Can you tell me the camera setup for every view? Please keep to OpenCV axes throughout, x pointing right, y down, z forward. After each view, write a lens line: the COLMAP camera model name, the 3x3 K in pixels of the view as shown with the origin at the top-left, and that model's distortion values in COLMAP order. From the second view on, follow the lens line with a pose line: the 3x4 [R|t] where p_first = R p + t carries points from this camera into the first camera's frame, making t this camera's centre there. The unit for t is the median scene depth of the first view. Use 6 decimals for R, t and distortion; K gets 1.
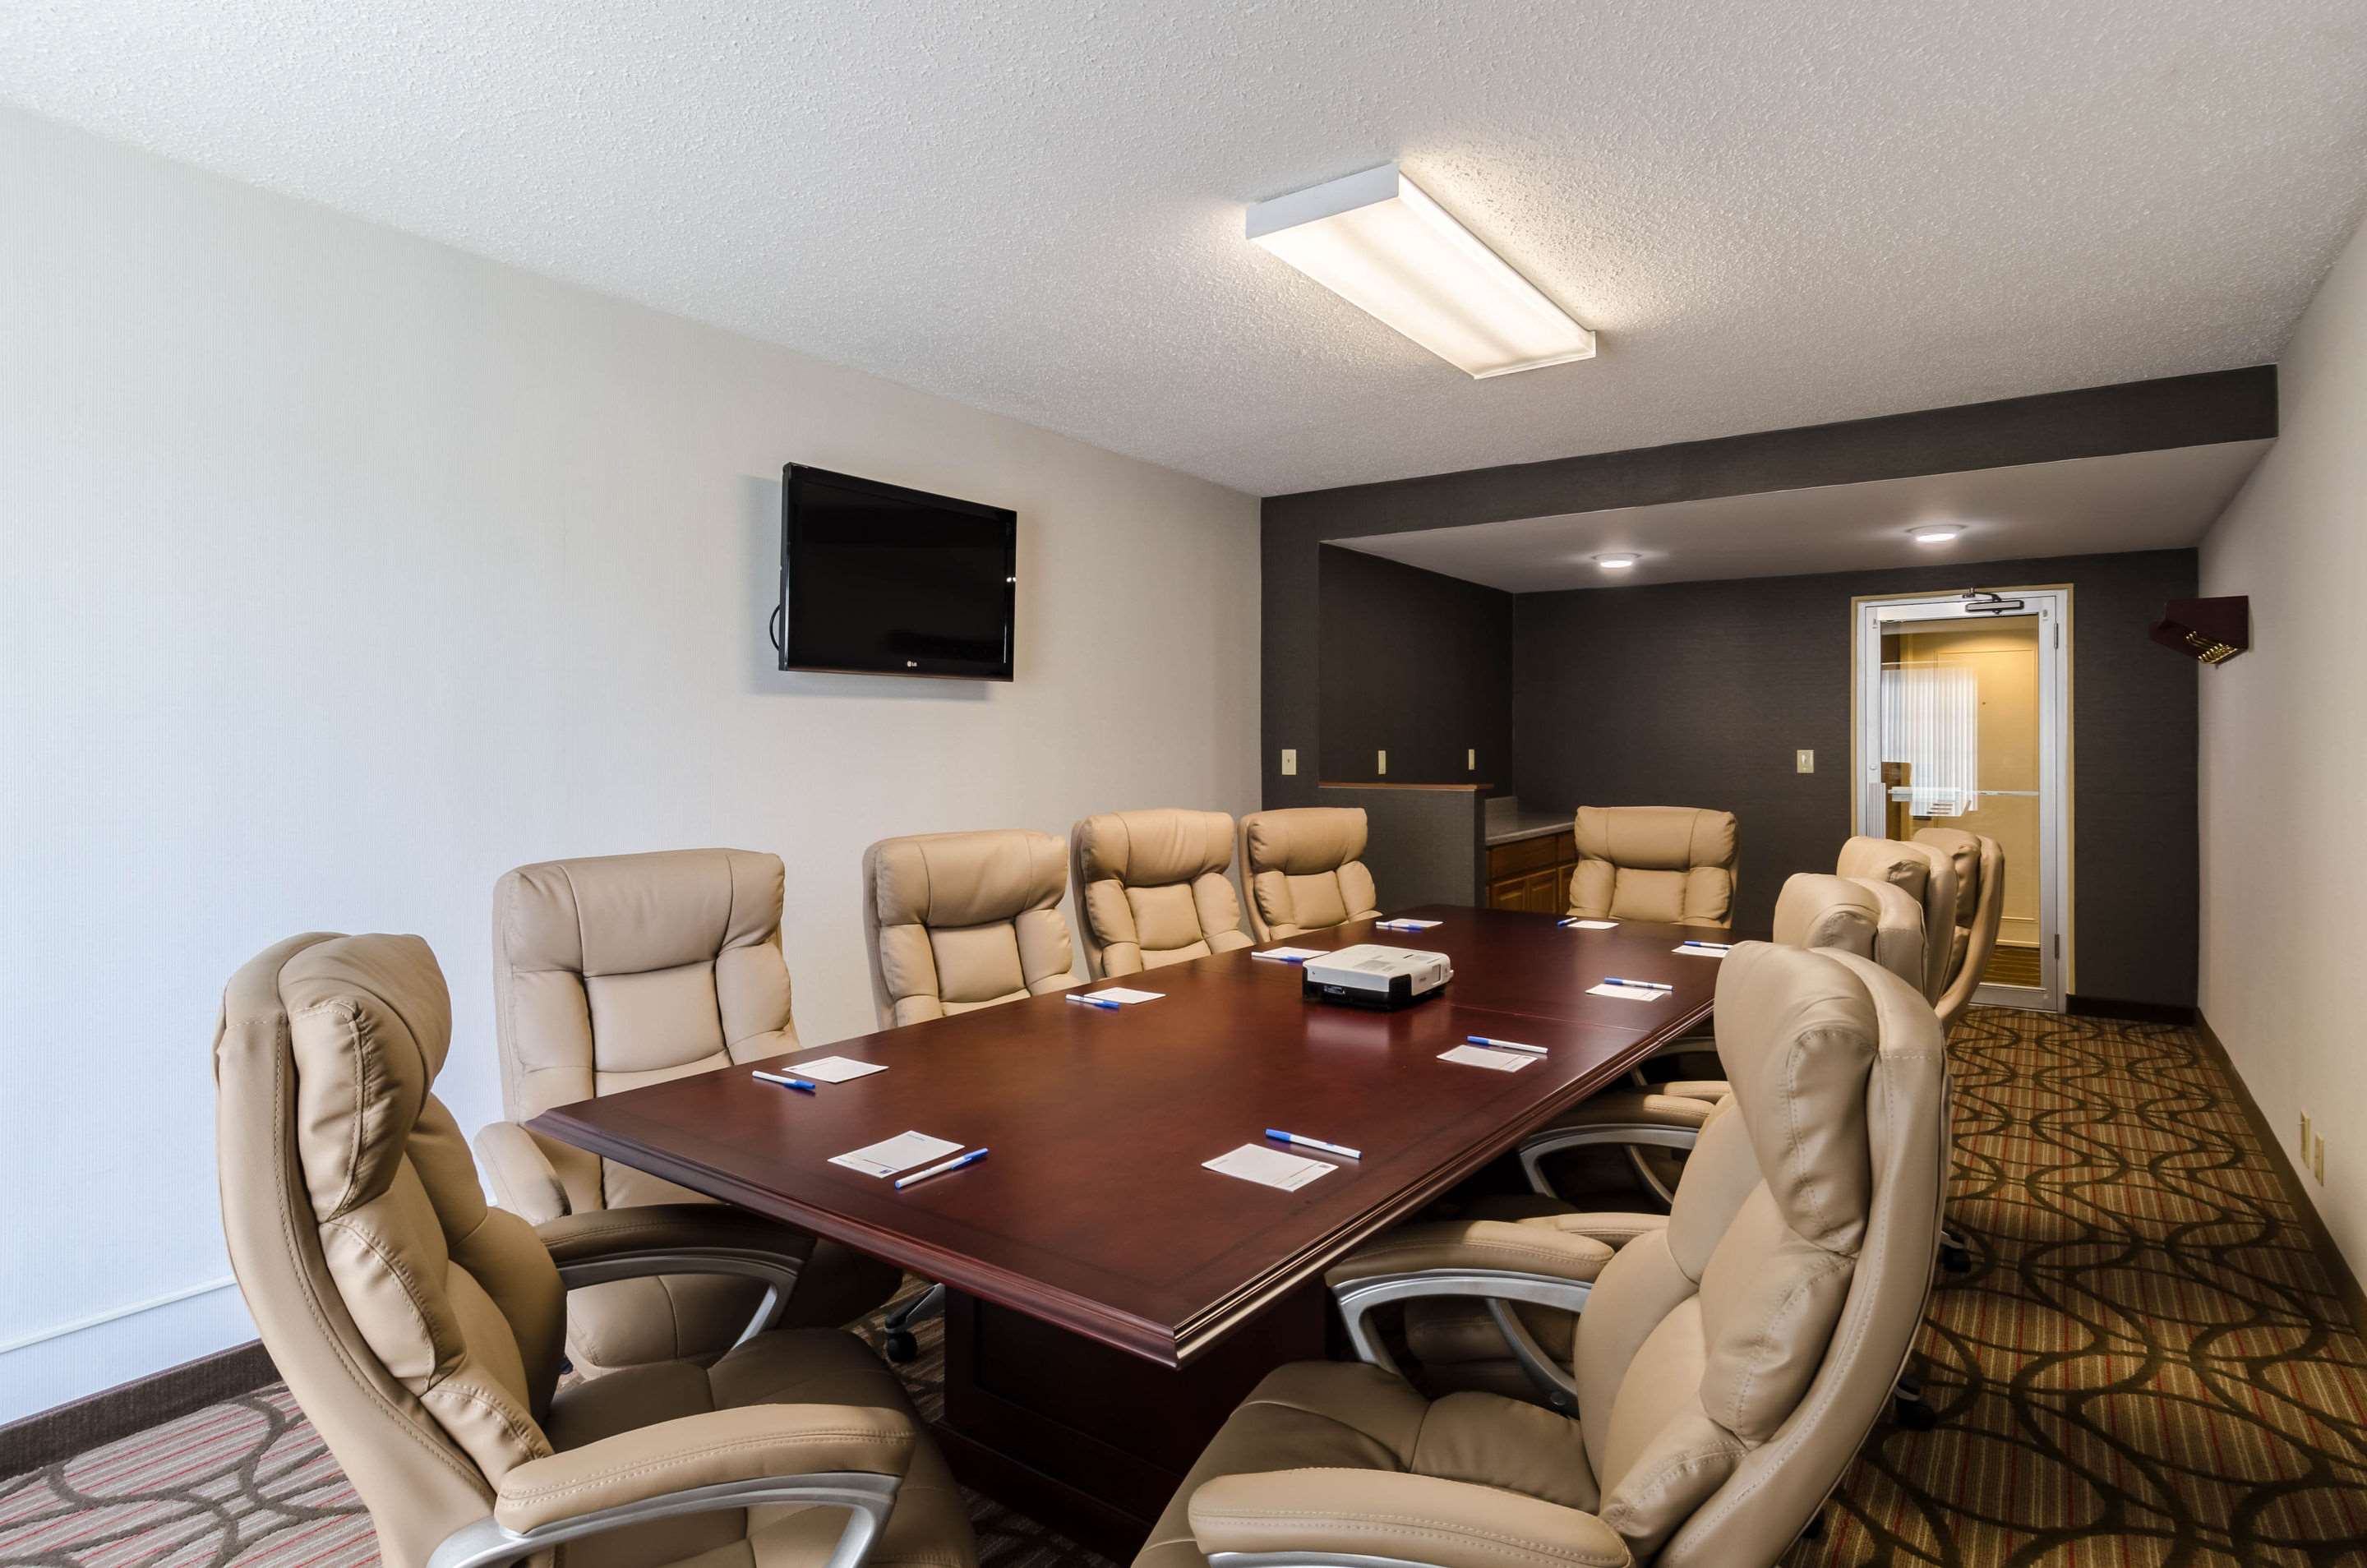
lens RADIAL K [[1287.1, 0, 1183.5], [0, 1287.1, 784.0], [0, 0, 1]] dist [-0.001144, -0.000579]
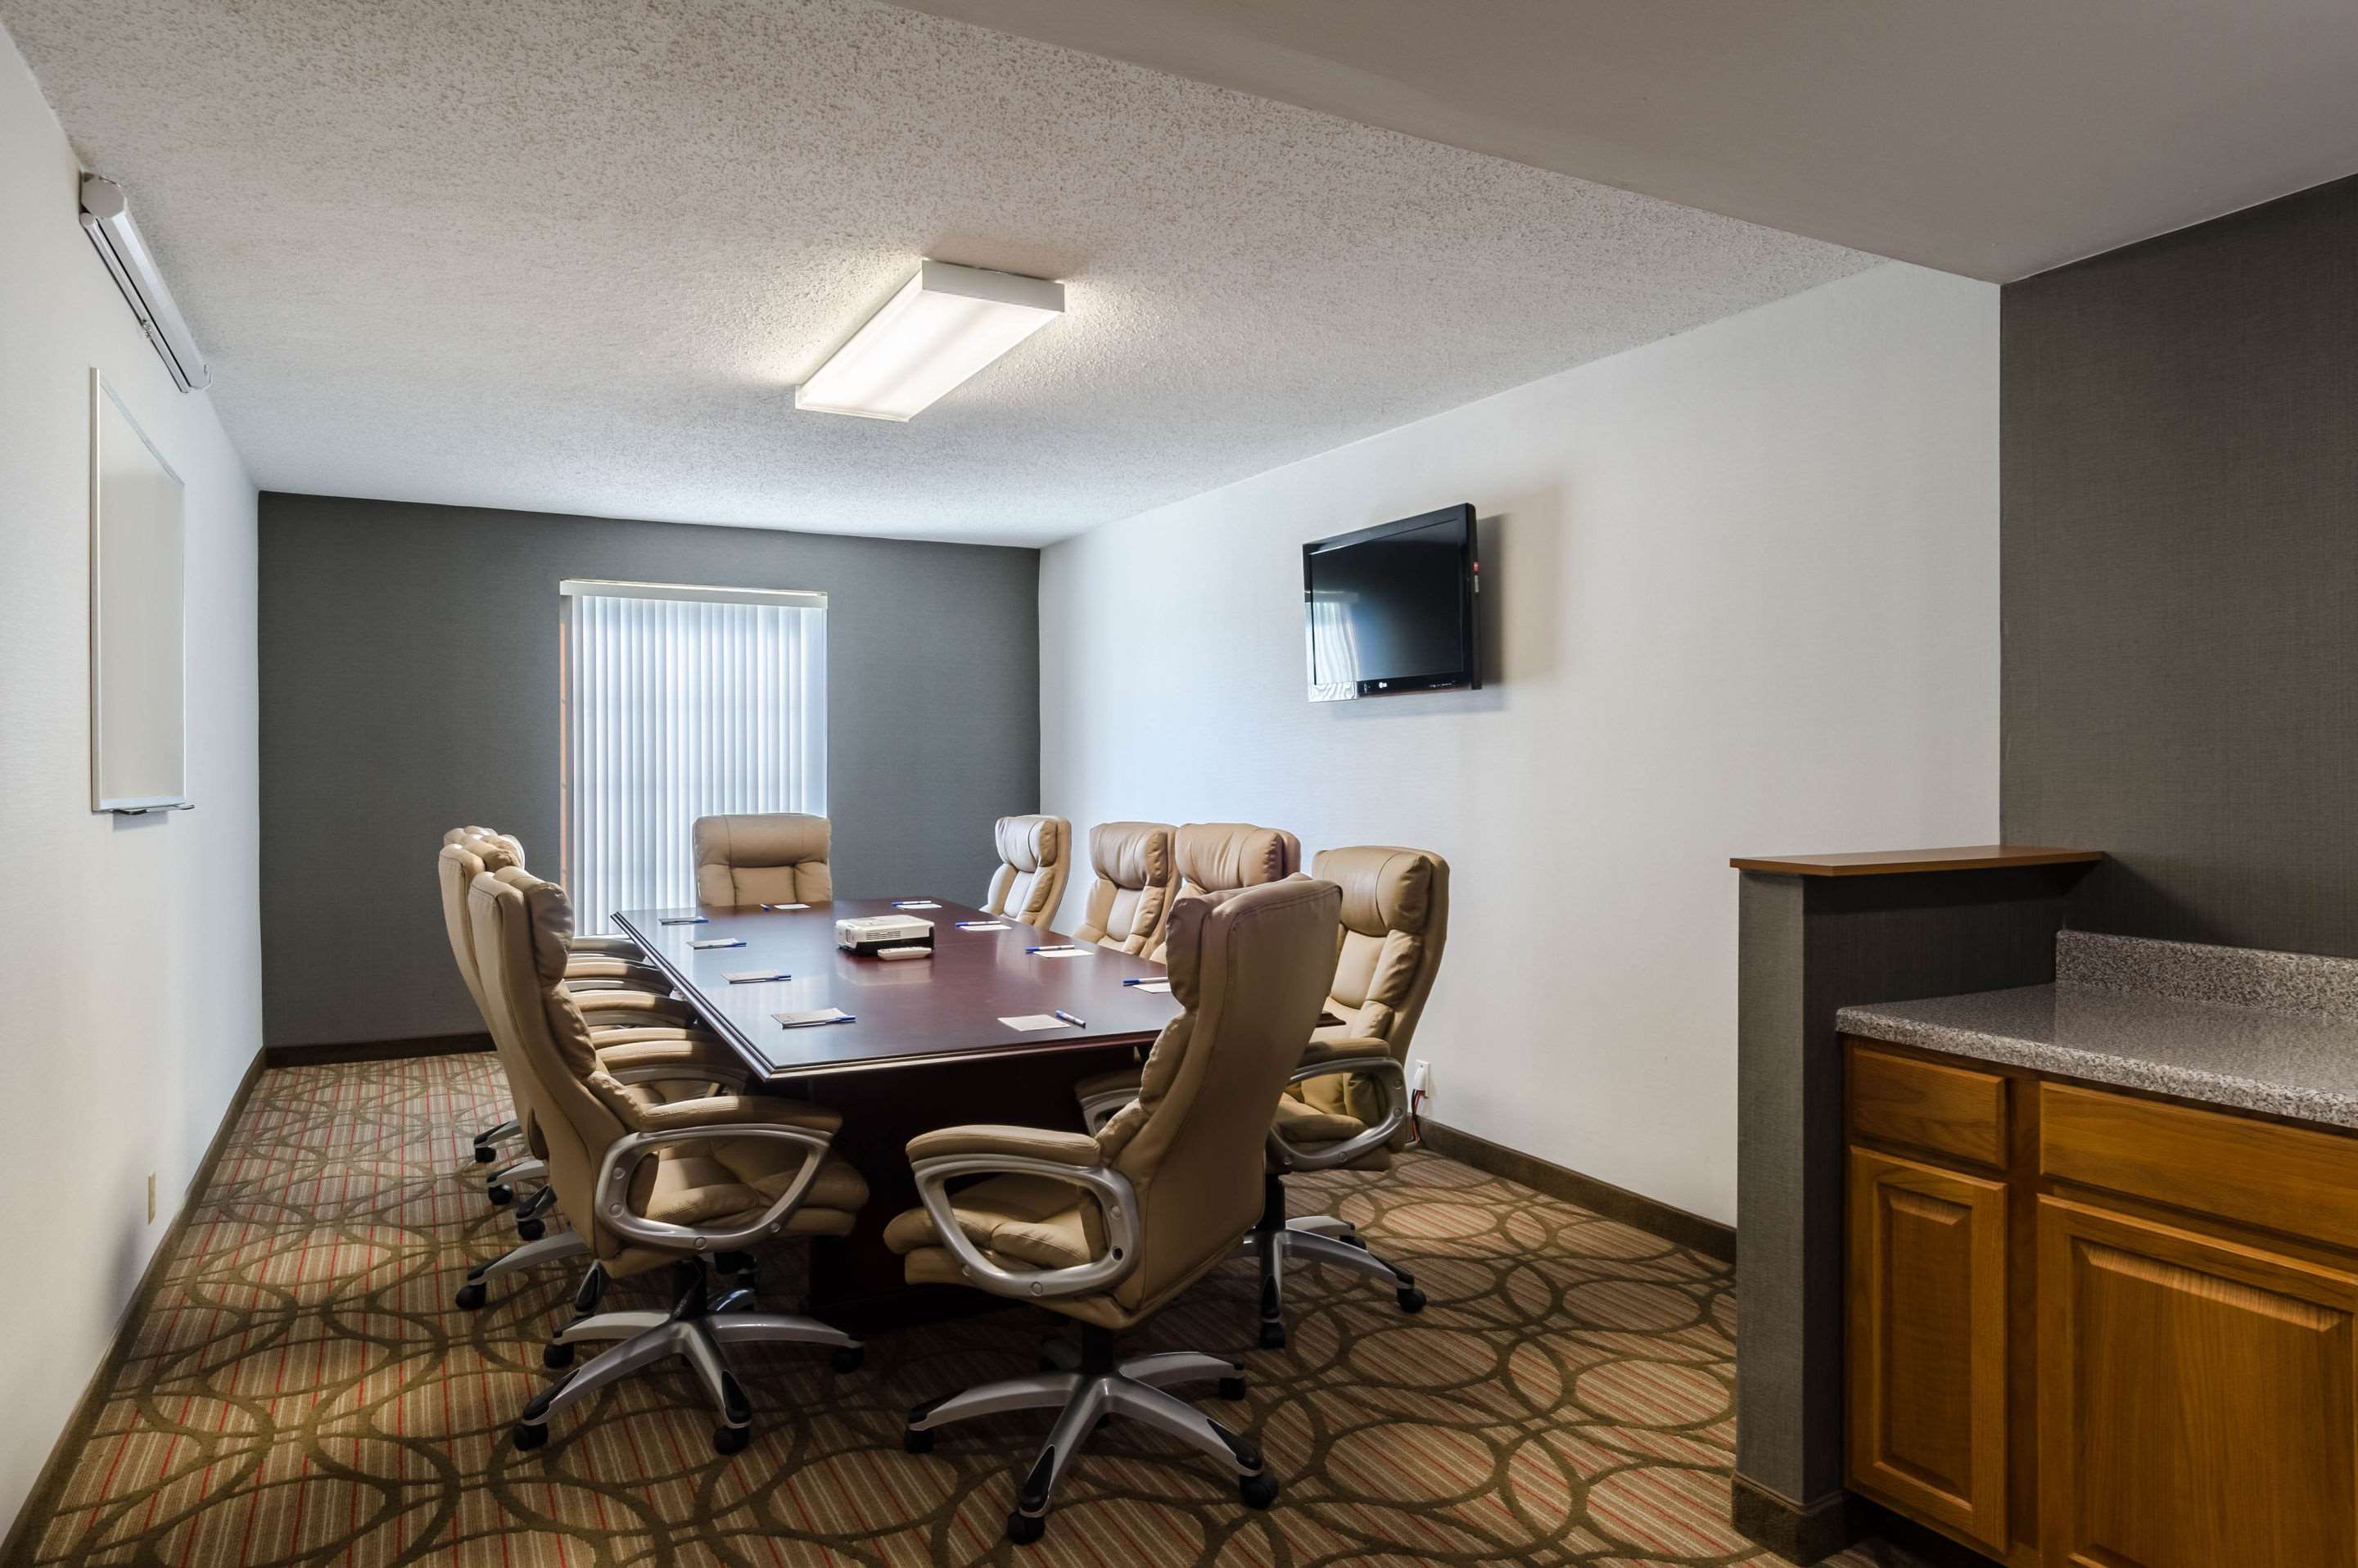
lens RADIAL K [[1410.1, 0, 1170.7], [0, 1410.1, 798.7], [0, 0, 1]] dist [-0.044835, 0.018269]
pose [[-0.457696, 0.021959, -0.888838, 1.293897], [-0.022652, 0.999082, 0.036347, -0.049157], [0.888820, 0.036770, -0.456778, 1.909674]]
